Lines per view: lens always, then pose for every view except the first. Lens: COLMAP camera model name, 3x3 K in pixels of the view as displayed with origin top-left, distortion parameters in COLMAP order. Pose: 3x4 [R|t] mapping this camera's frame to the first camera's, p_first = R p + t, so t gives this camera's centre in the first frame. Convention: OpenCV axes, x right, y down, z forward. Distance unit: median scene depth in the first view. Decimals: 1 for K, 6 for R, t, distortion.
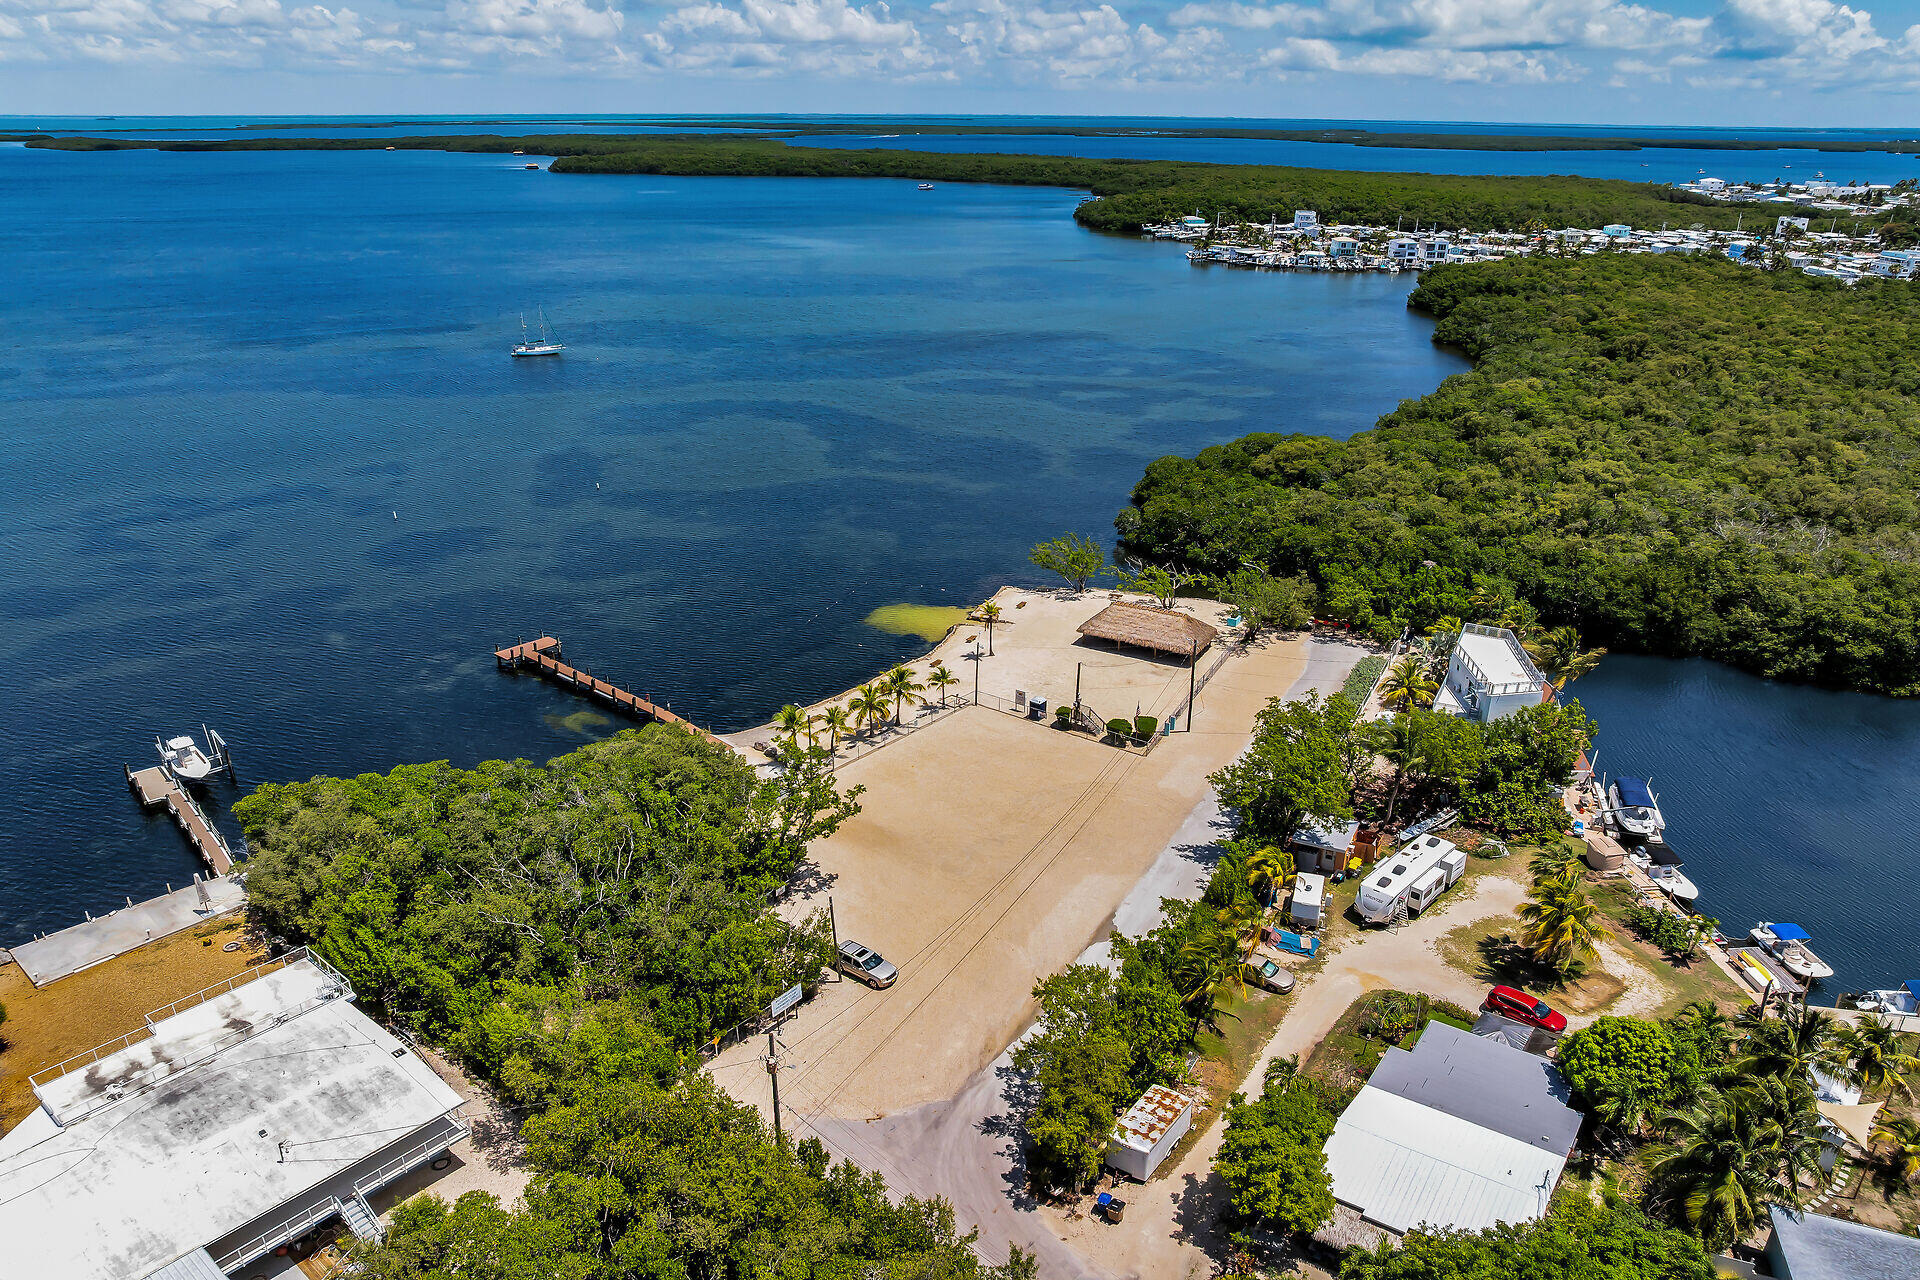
lens RADIAL K [[1367.7, 0, 973.1], [0, 1367.7, 634.4], [0, 0, 1]] dist [-0.046643, 0.027206]
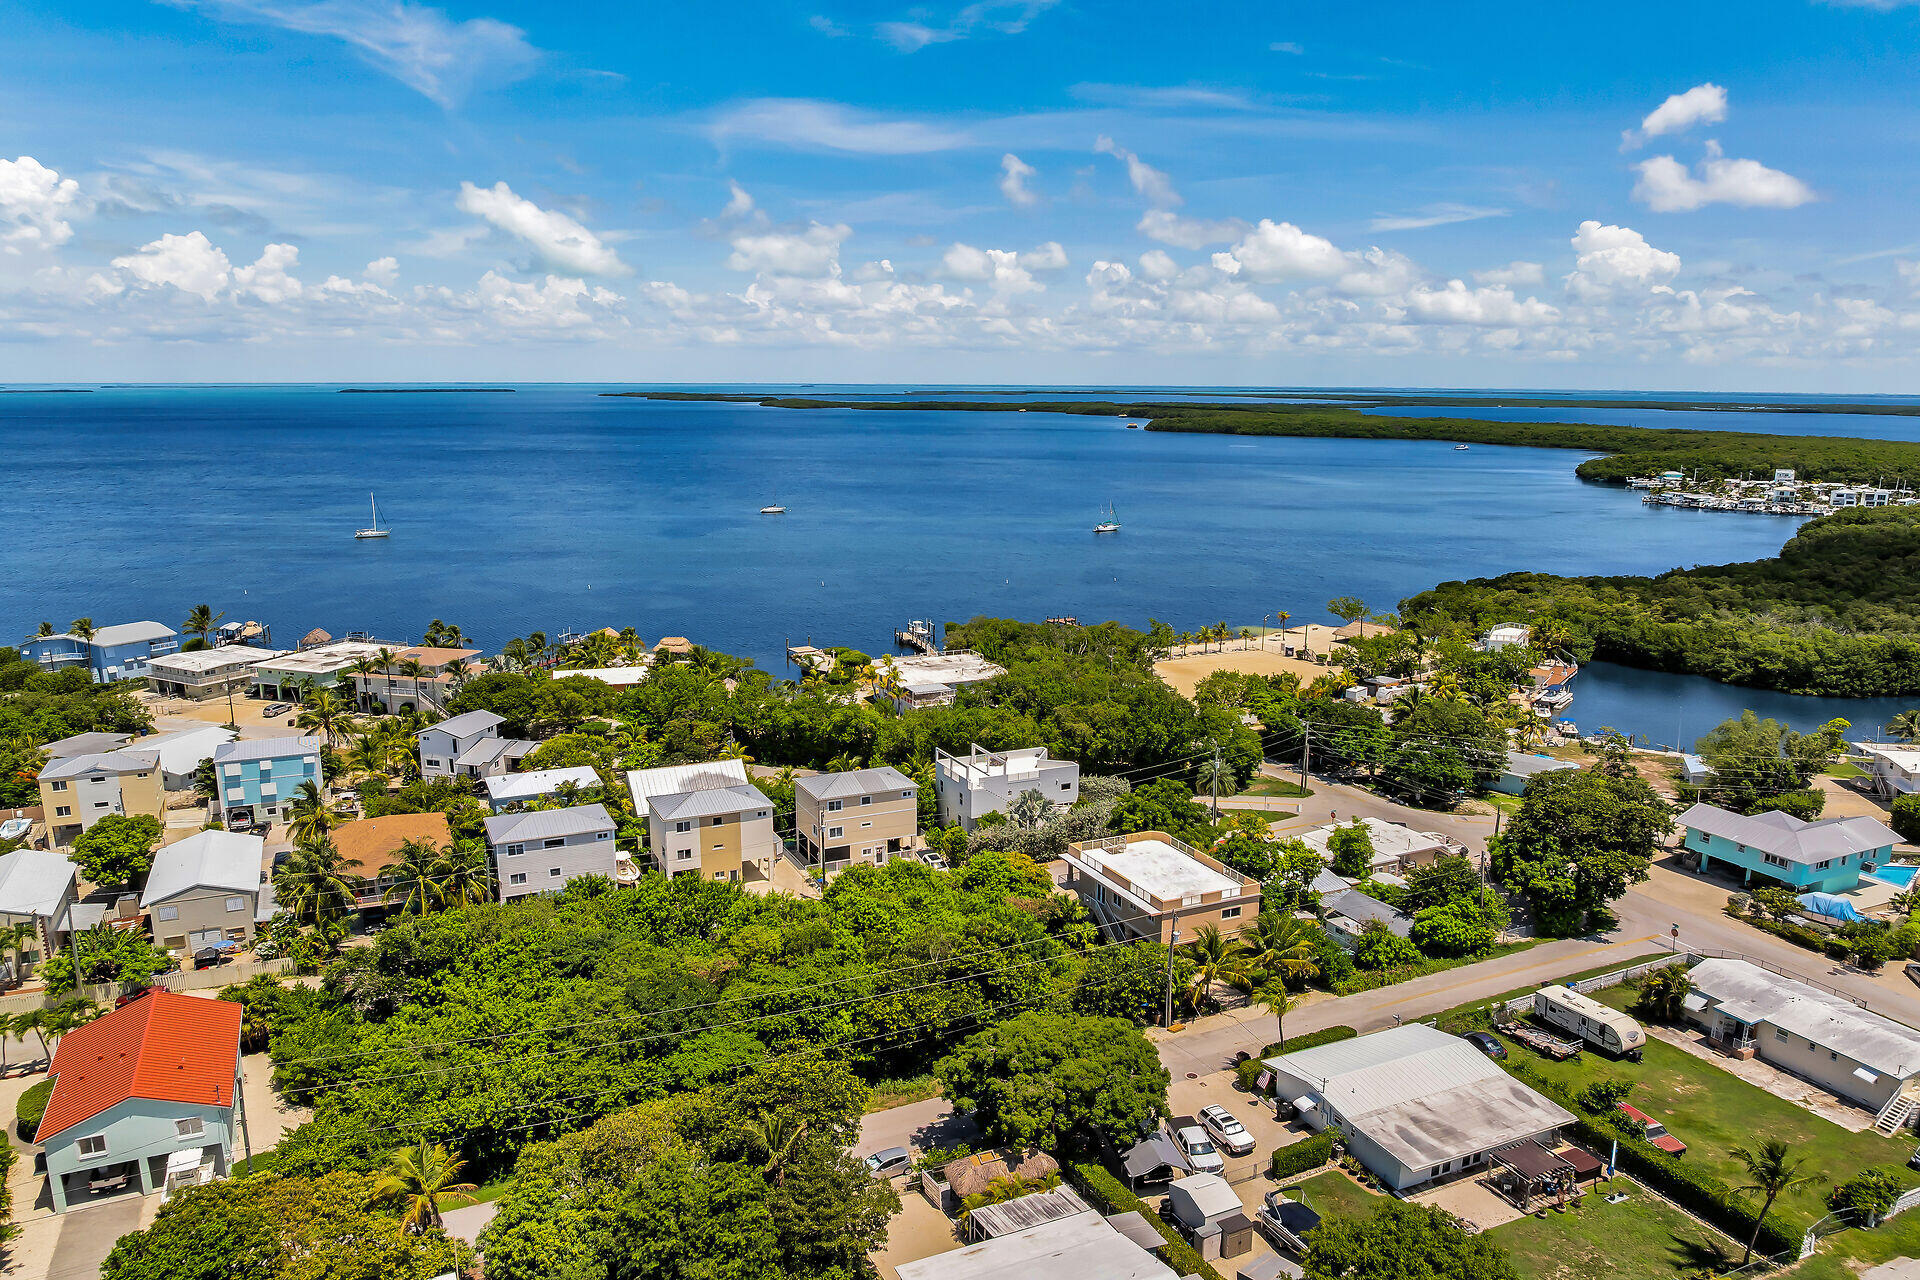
lens RADIAL K [[1361.1, 0, 969.4], [0, 1361.1, 594.6], [0, 0, 1]] dist [-0.030536, 0.000108]
pose [[0.912021, 0.062239, -0.405393, 0.087518], [-0.147053, 0.972324, -0.181552, 0.084023], [0.382874, 0.225193, 0.895933, -0.212138]]
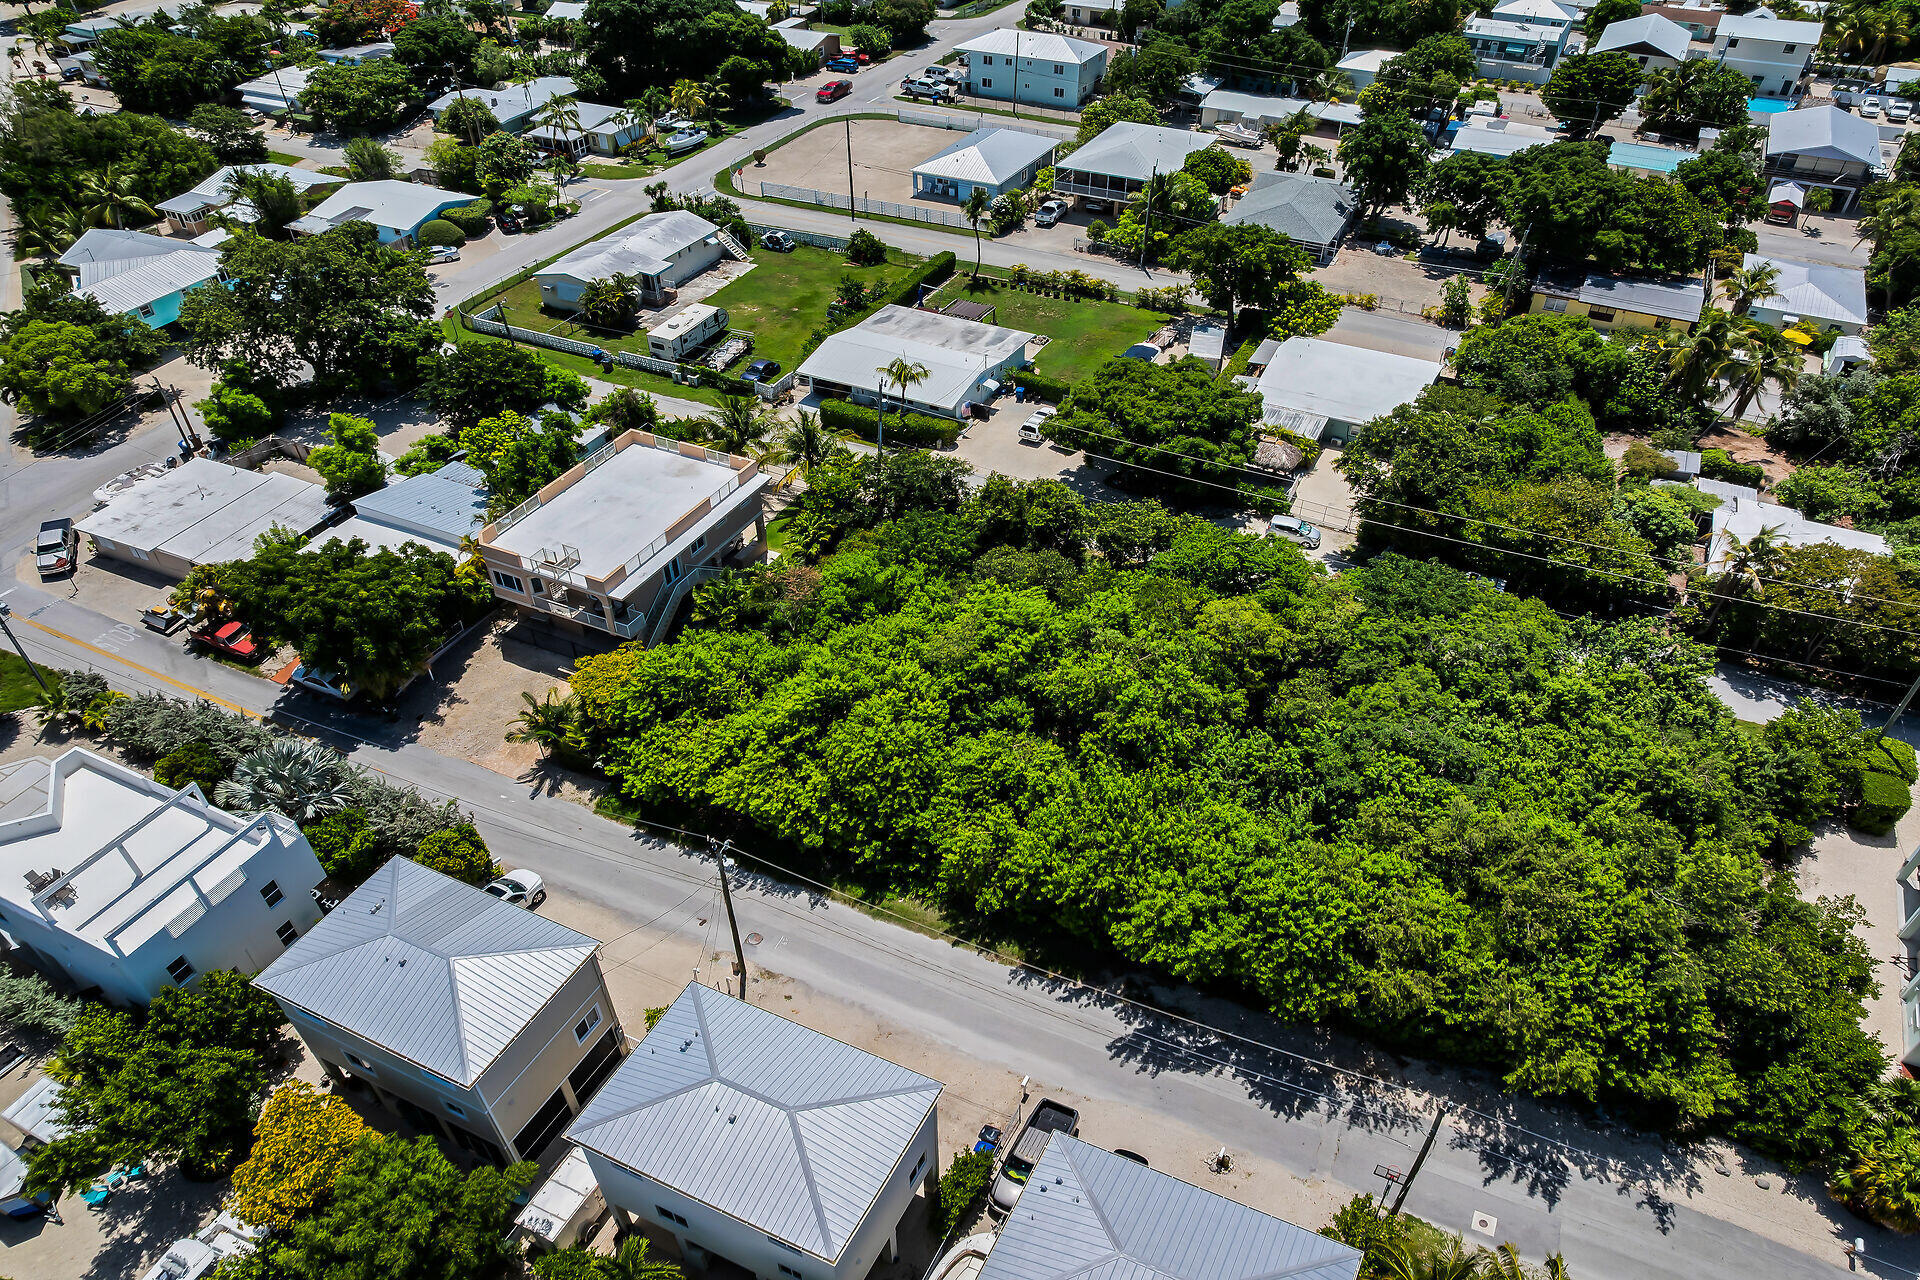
lens RADIAL K [[1367.7, 0, 973.1], [0, 1367.7, 634.4], [0, 0, 1]] dist [-0.046643, 0.027206]
pose [[-0.246033, -0.584758, 0.772998, -0.091783], [0.335146, 0.696995, 0.633936, 0.013929], [-0.909475, 0.415036, 0.024496, -0.046542]]
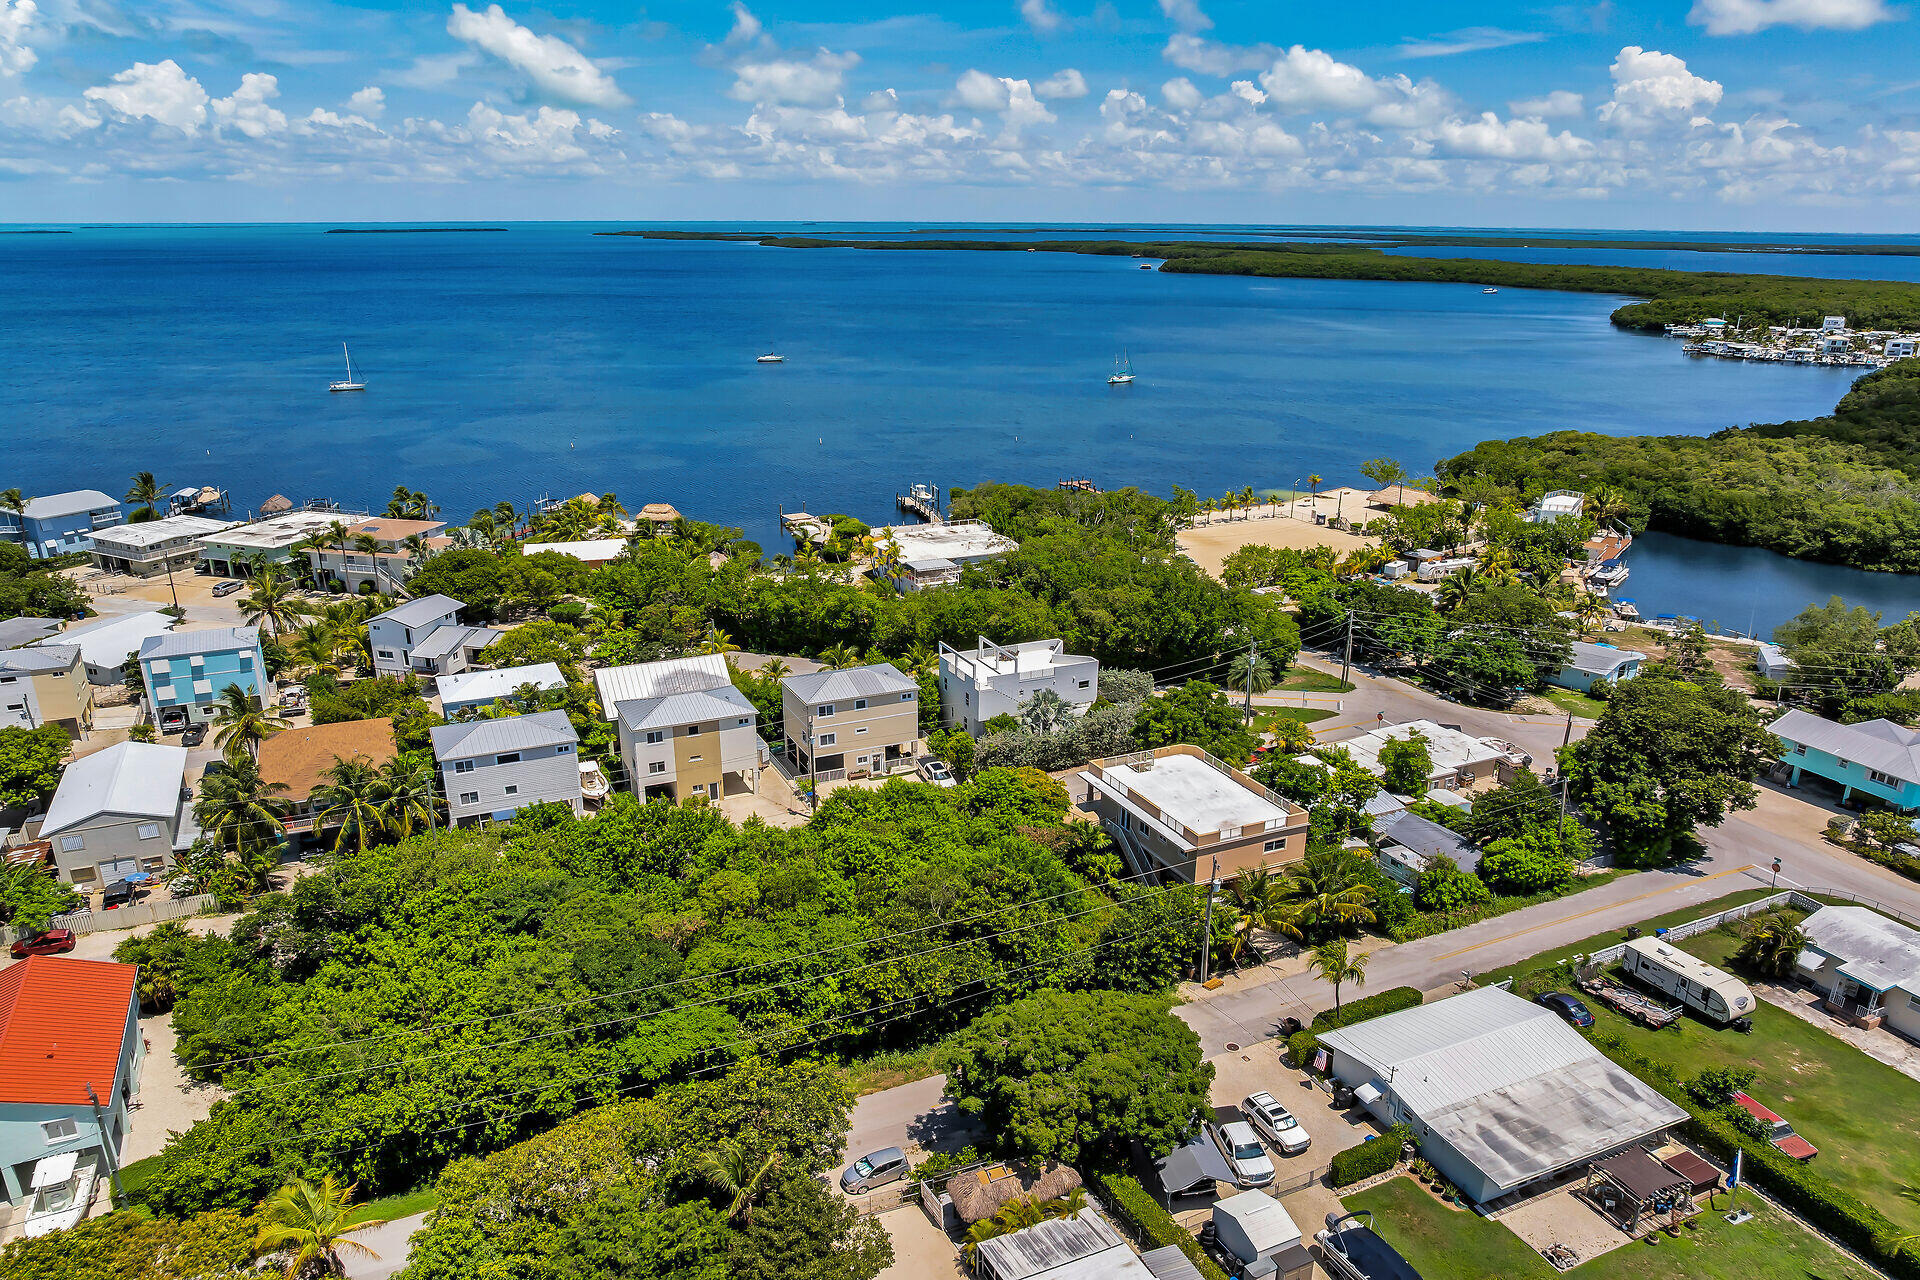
lens RADIAL K [[1367.7, 0, 973.1], [0, 1367.7, 634.4], [0, 0, 1]] dist [-0.046643, 0.027206]
pose [[0.911050, 0.118717, -0.394834, 0.076109], [-0.147436, 0.988133, -0.043090, 0.074656], [0.385033, 0.097470, 0.917741, -0.188616]]
